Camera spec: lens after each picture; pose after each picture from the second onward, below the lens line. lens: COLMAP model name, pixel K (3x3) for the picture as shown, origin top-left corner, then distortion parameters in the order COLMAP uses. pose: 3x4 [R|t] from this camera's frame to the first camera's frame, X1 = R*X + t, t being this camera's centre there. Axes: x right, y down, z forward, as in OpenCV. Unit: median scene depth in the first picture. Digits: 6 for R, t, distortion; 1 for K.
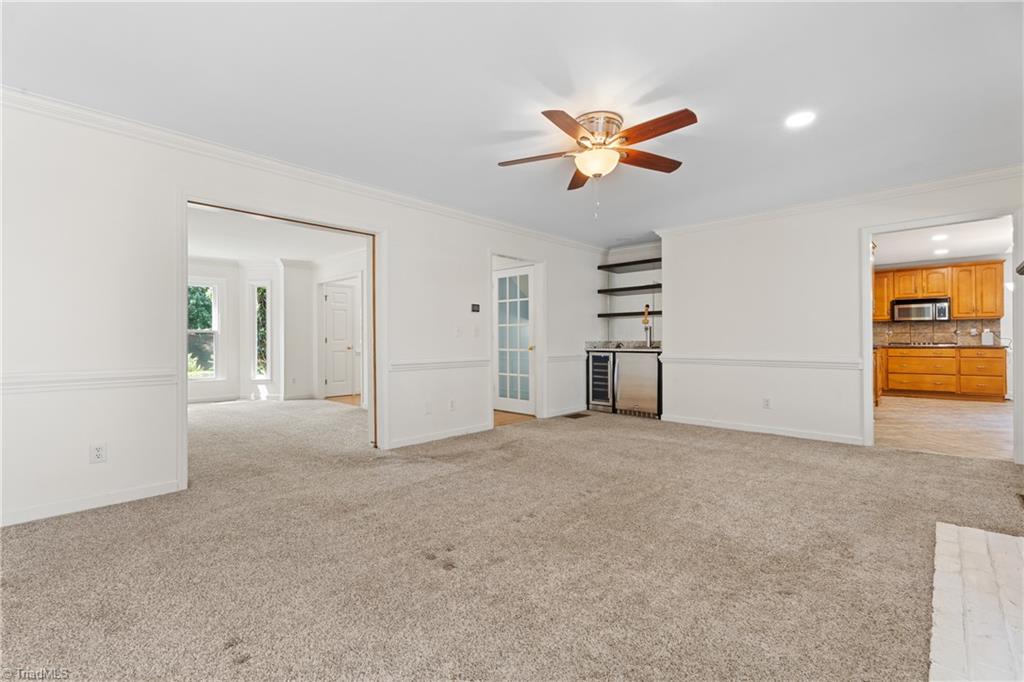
lens RADIAL K [[457.6, 0, 512.0], [0, 457.6, 337.1], [0, 0, 1]] dist [0.004373, -0.001049]
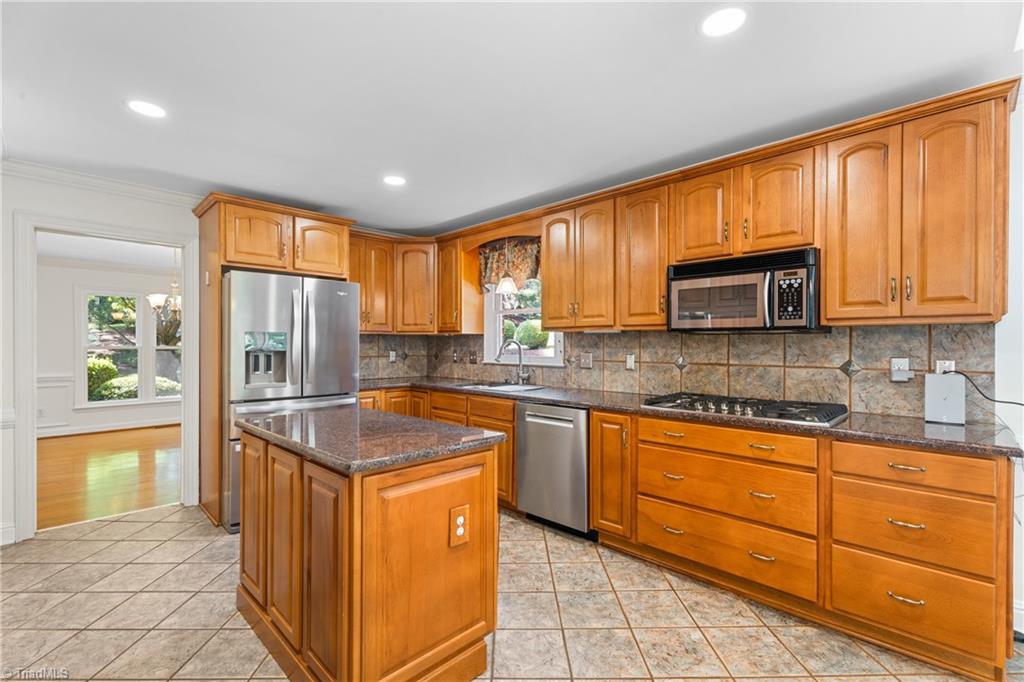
lens RADIAL K [[457.6, 0, 504.2], [0, 457.6, 343.3], [0, 0, 1]] dist [0.004373, -0.001049]
pose [[0.999656, 0.005797, -0.025561, 0.769947], [-0.005655, 0.999968, 0.005600, -0.028248], [0.025593, -0.005454, 0.999658, 0.712115]]
